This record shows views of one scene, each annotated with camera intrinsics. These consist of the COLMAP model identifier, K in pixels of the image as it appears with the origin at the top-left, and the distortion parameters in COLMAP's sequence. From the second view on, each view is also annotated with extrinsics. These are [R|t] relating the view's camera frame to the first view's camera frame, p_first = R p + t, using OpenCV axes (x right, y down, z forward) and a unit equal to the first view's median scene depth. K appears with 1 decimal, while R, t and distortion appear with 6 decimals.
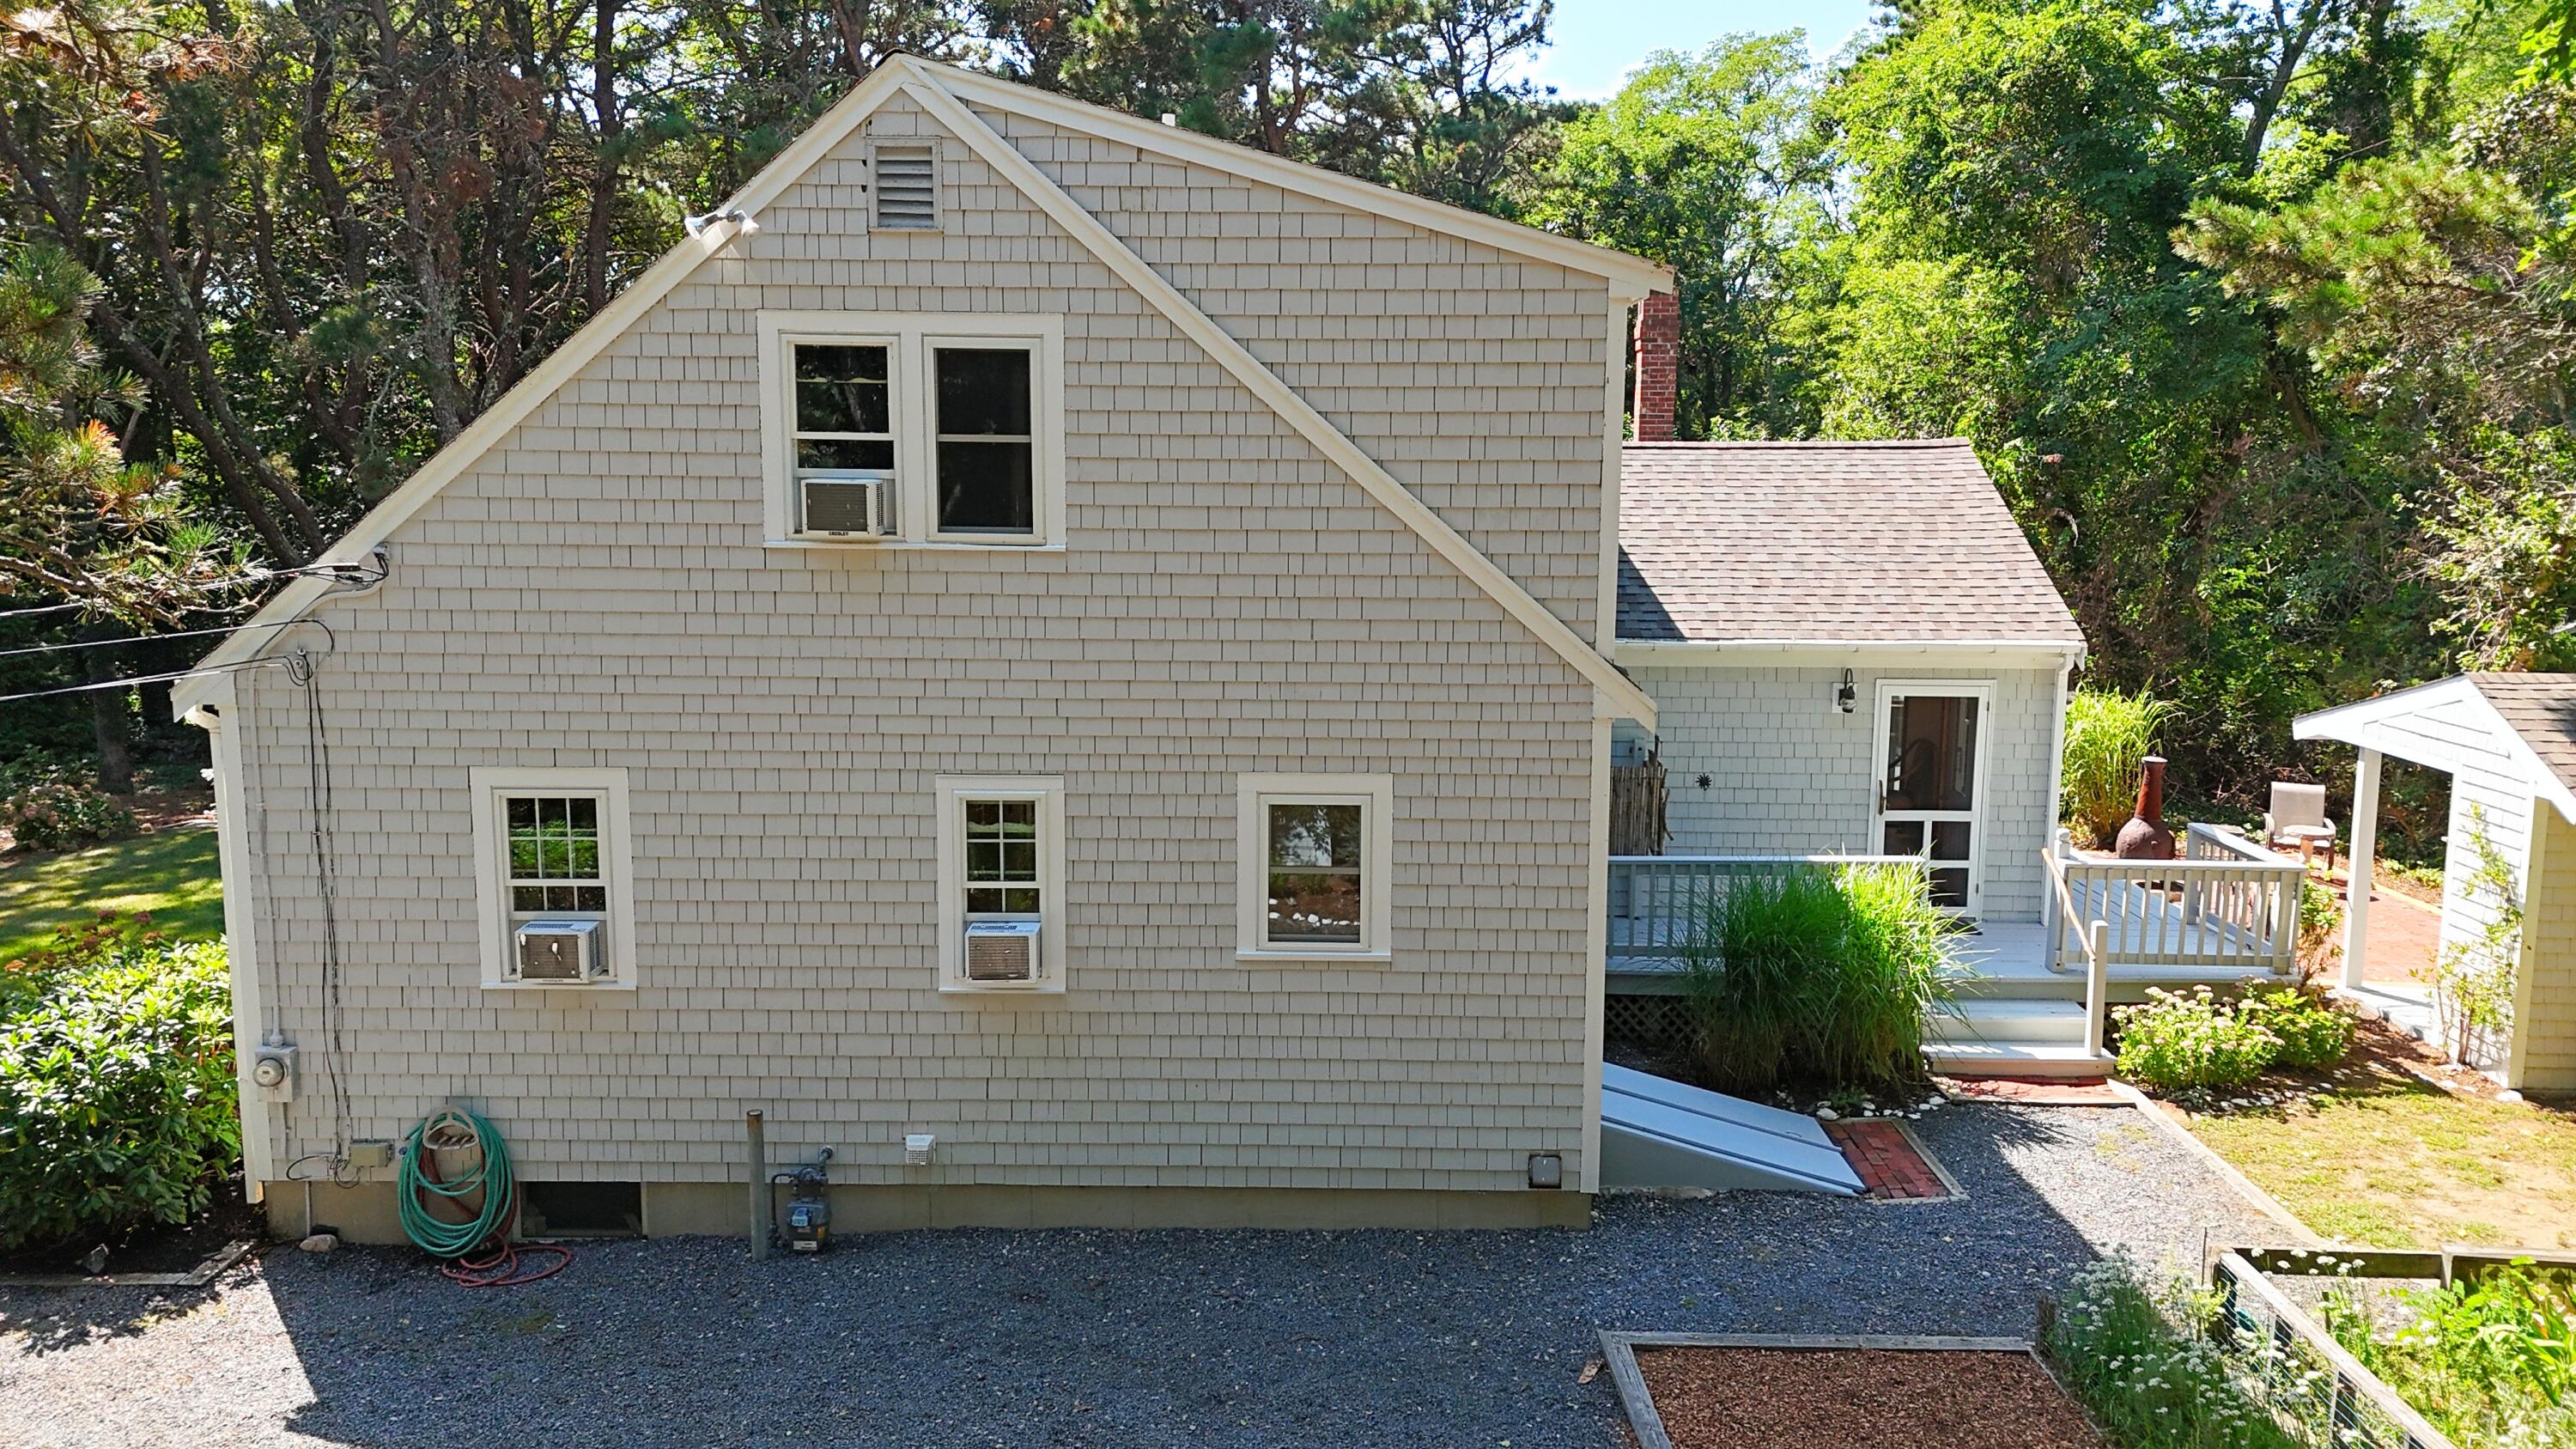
lens RADIAL K [[1905.2, 0, 1292.9], [0, 1905.2, 719.2], [0, 0, 1]] dist [0.094948, -0.099775]
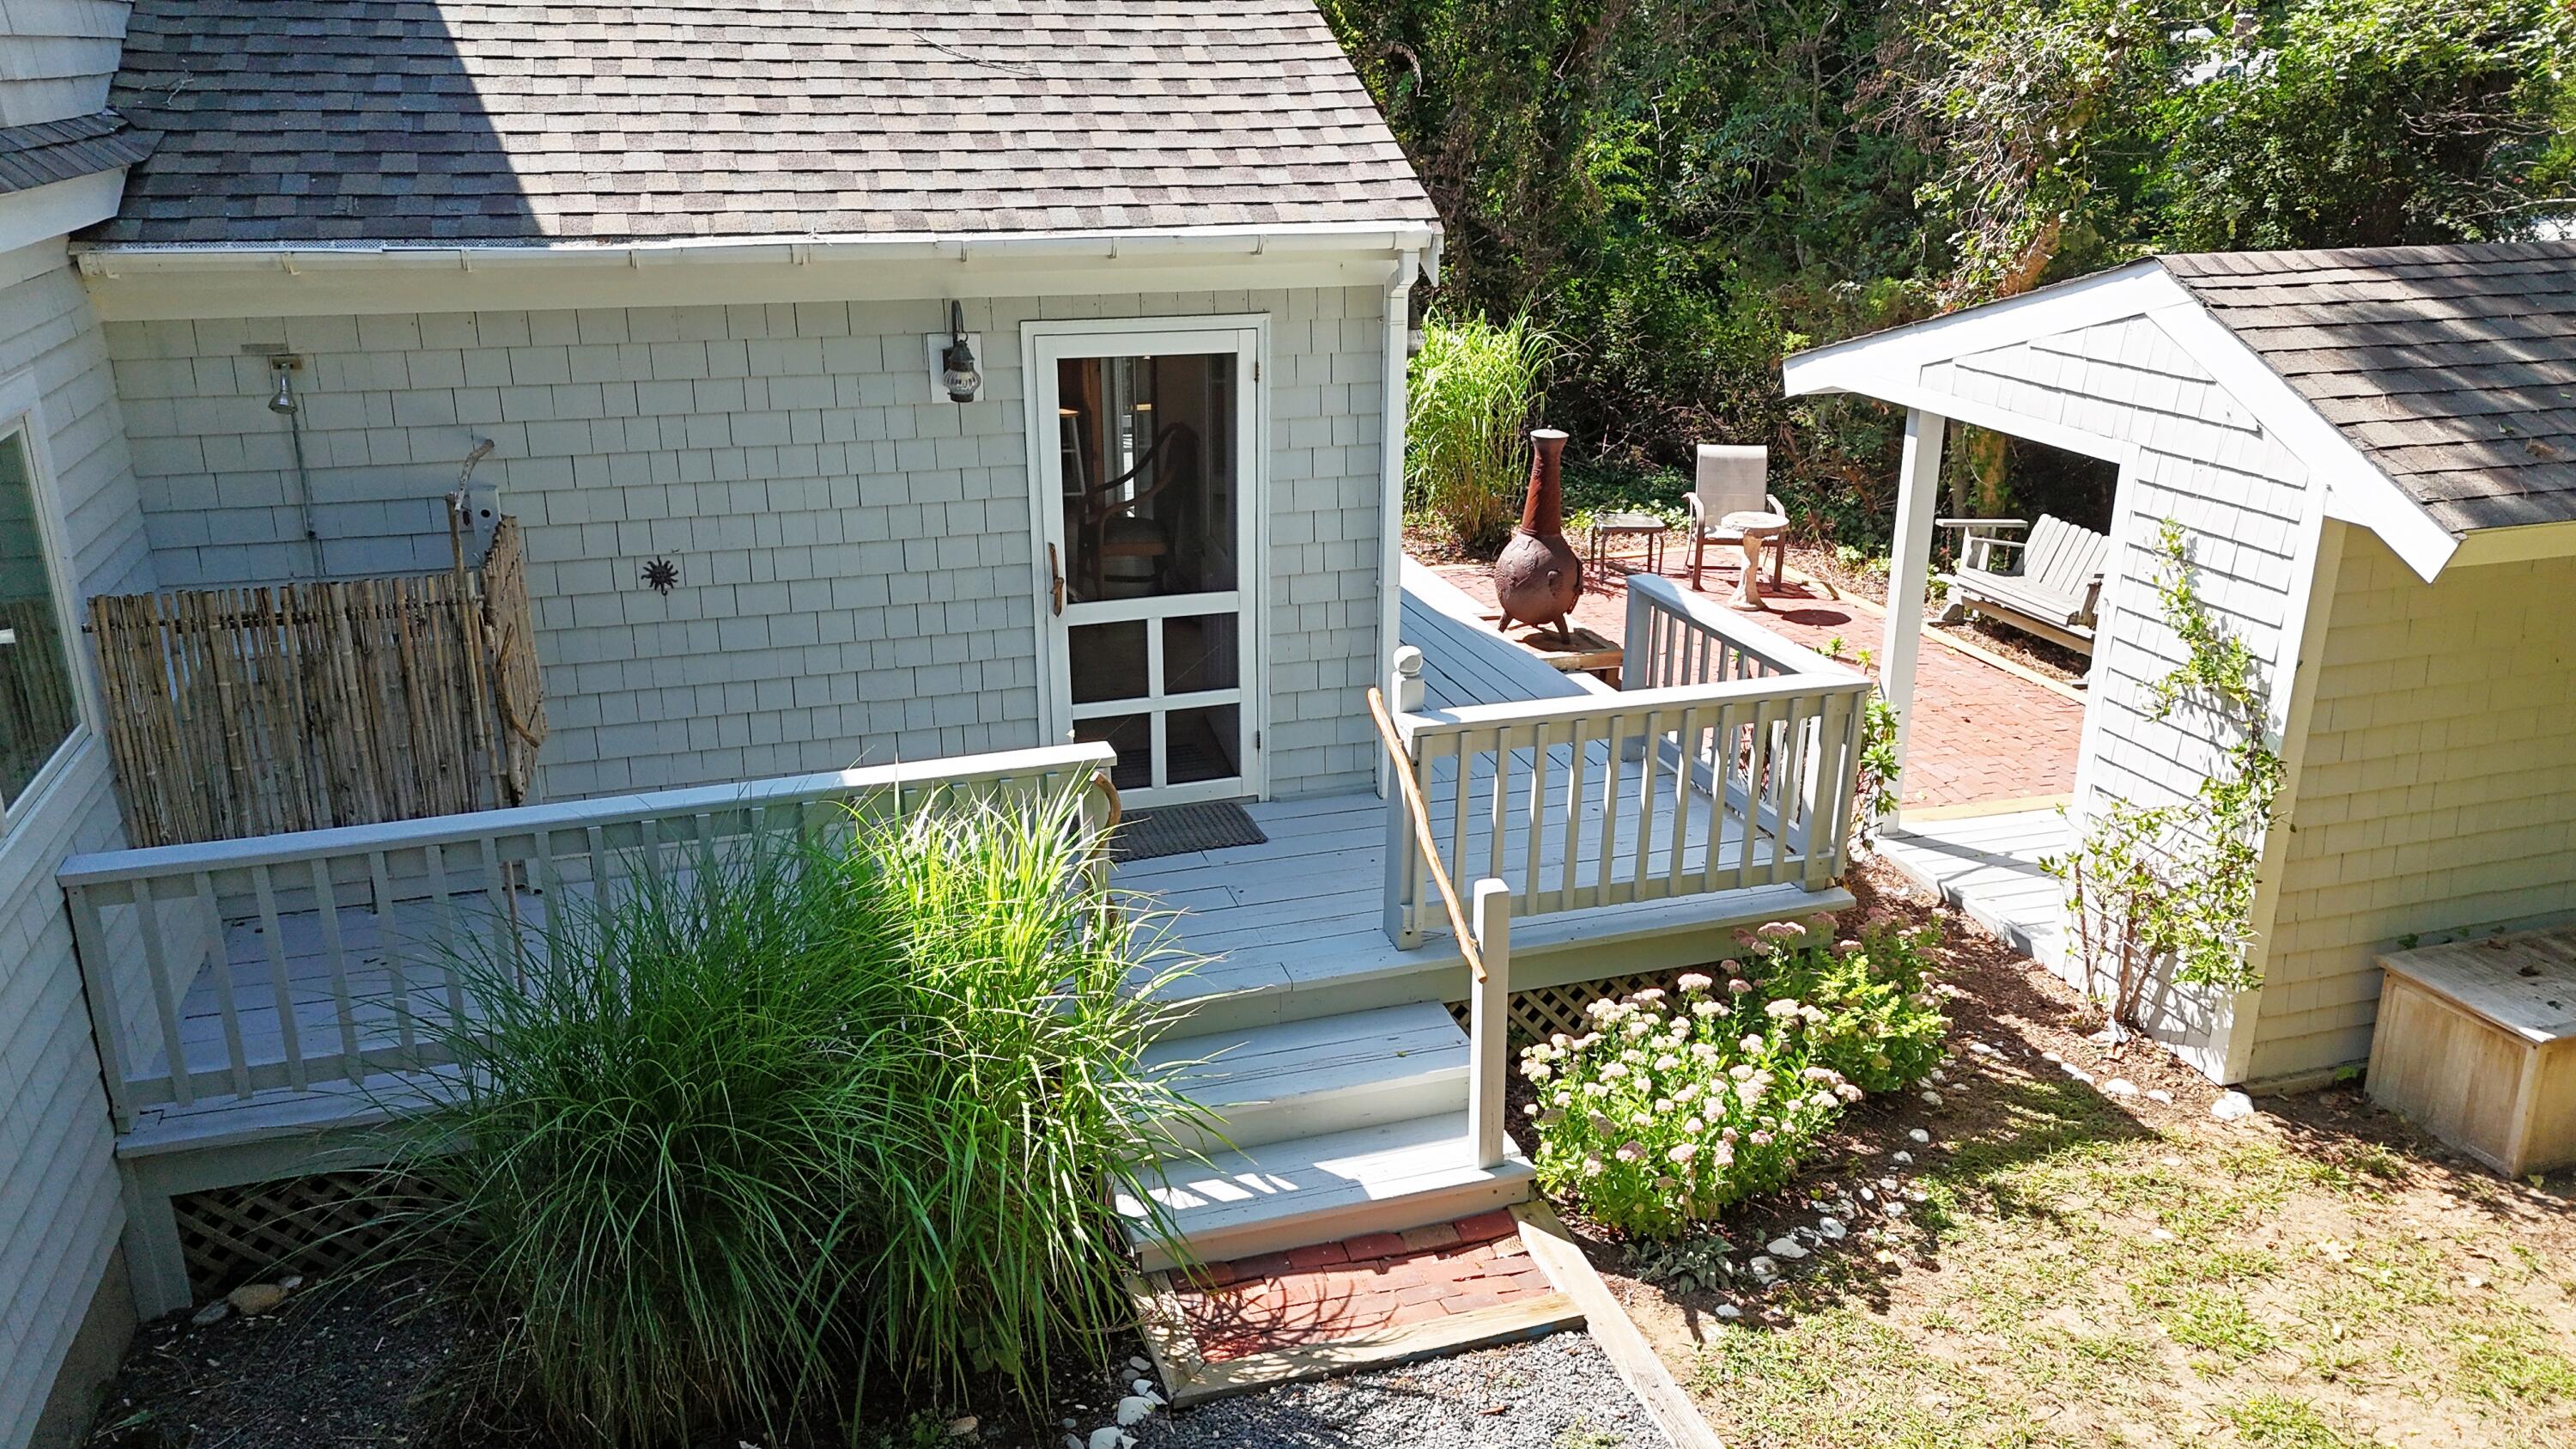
lens RADIAL K [[1905.2, 0, 1292.9], [0, 1905.2, 719.2], [0, 0, 1]] dist [0.094948, -0.099775]
pose [[0.949618, -0.105821, 0.295005, 0.318898], [0.049085, 0.979875, 0.193483, -0.019443], [-0.309543, -0.169255, 0.935701, 0.780483]]
